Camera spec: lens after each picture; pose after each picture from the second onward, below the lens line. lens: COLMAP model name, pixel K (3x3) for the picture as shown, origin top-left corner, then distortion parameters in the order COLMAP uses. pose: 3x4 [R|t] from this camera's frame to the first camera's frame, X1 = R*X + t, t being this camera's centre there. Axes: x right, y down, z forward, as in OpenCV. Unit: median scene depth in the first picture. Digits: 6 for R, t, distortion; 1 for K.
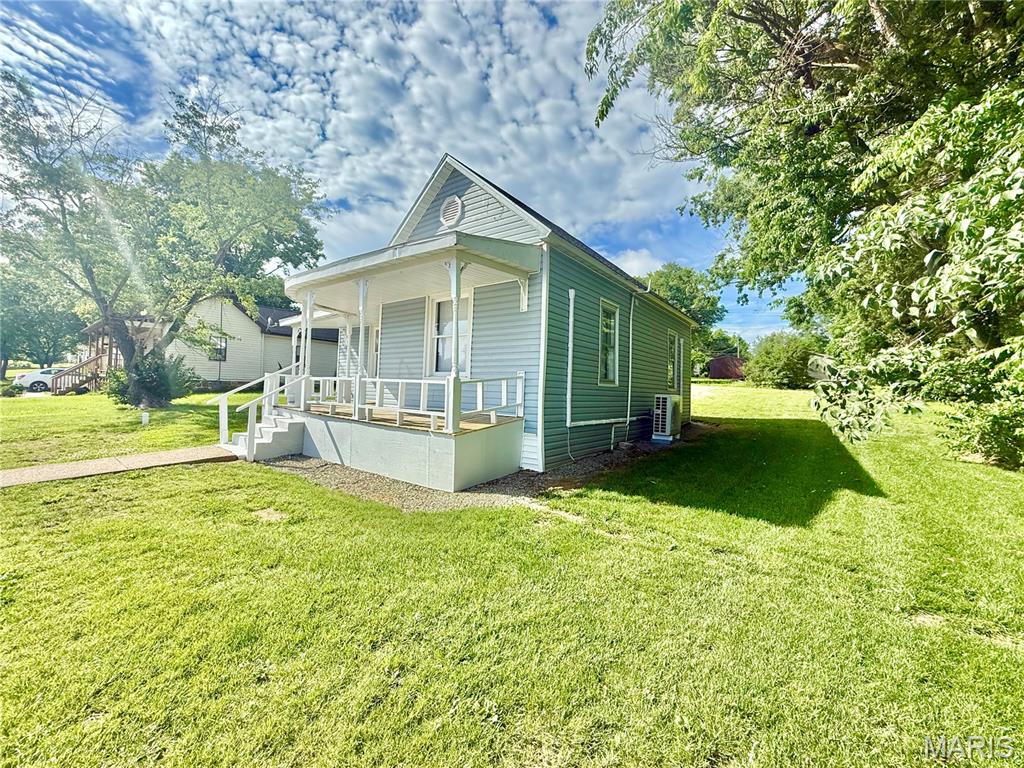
lens RADIAL K [[409.9, 0, 508.9], [0, 409.9, 385.8], [0, 0, 1]] dist [0.000825, -0.000160]
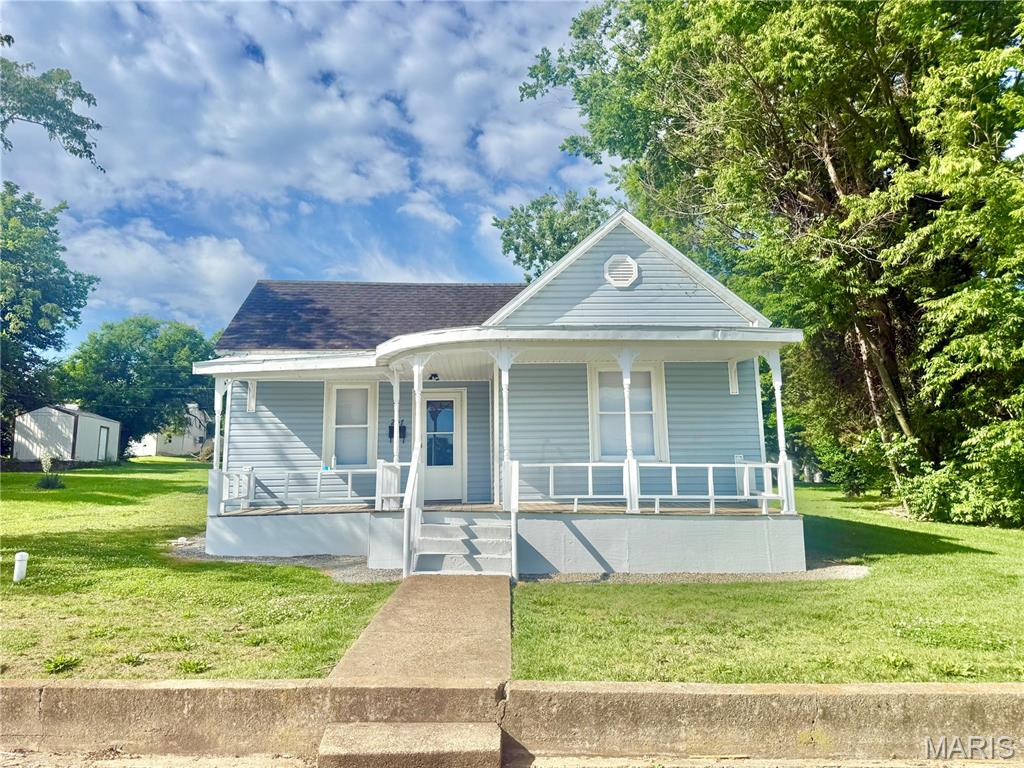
lens RADIAL K [[718.6, 0, 512.0], [0, 718.6, 384.0], [0, 0, 1]] dist [-0.000732, -0.000302]
pose [[0.779666, 0.058304, 0.623476, -1.271338], [0.024771, 0.992005, -0.123743, -0.003256], [-0.625706, 0.111922, 0.771988, -0.009625]]
